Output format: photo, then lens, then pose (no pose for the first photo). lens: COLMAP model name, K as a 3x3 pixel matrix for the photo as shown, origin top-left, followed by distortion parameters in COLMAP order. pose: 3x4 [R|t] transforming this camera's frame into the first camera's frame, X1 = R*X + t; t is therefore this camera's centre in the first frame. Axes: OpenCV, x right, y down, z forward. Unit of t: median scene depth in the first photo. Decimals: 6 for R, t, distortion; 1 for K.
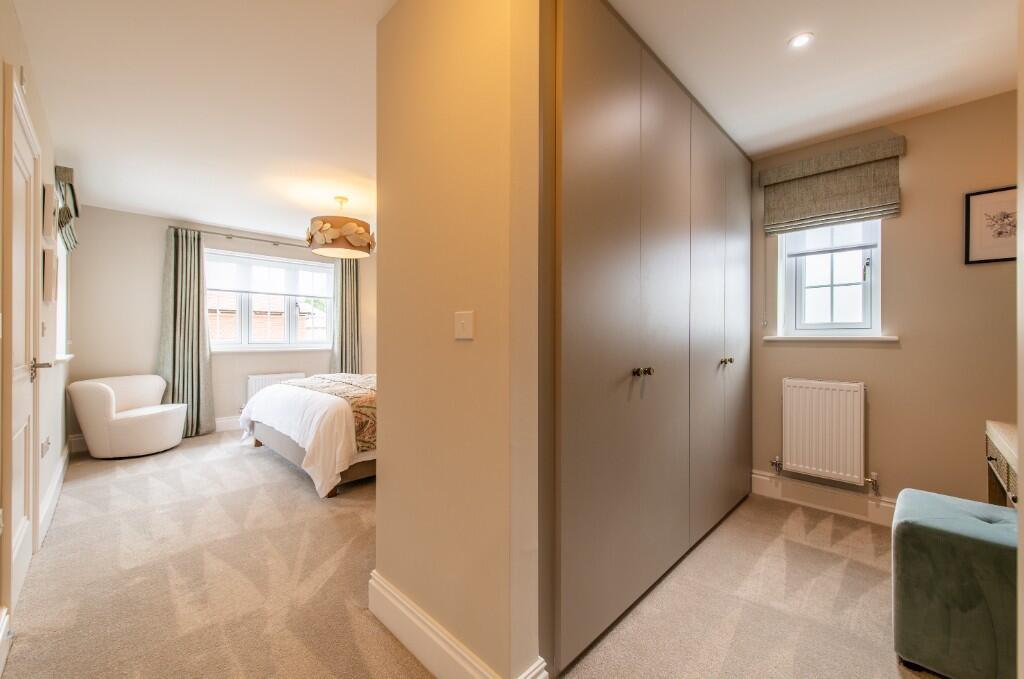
lens RADIAL K [[402.7, 0, 515.2], [0, 402.7, 332.1], [0, 0, 1]] dist [-0.000258, -0.000393]
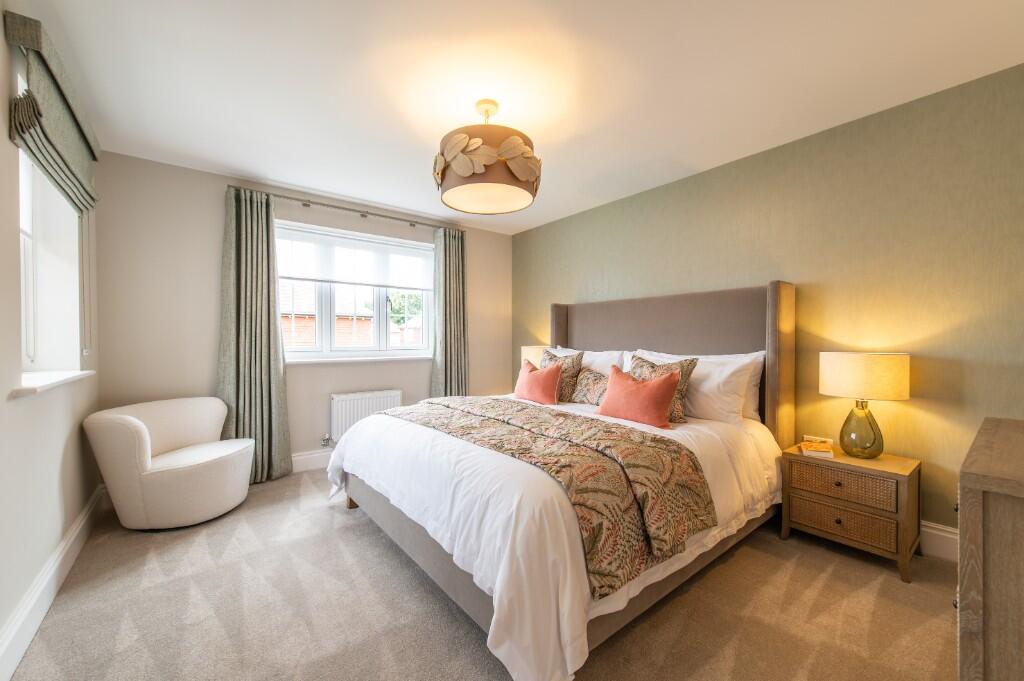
lens RADIAL K [[402.7, 0, 512.7], [0, 402.7, 344.2], [0, 0, 1]] dist [-0.000258, -0.000393]
pose [[0.991668, -0.000595, -0.128818, -0.282665], [0.003061, 0.999816, 0.018945, 0.003522], [0.128783, -0.019182, 0.991487, 0.369097]]
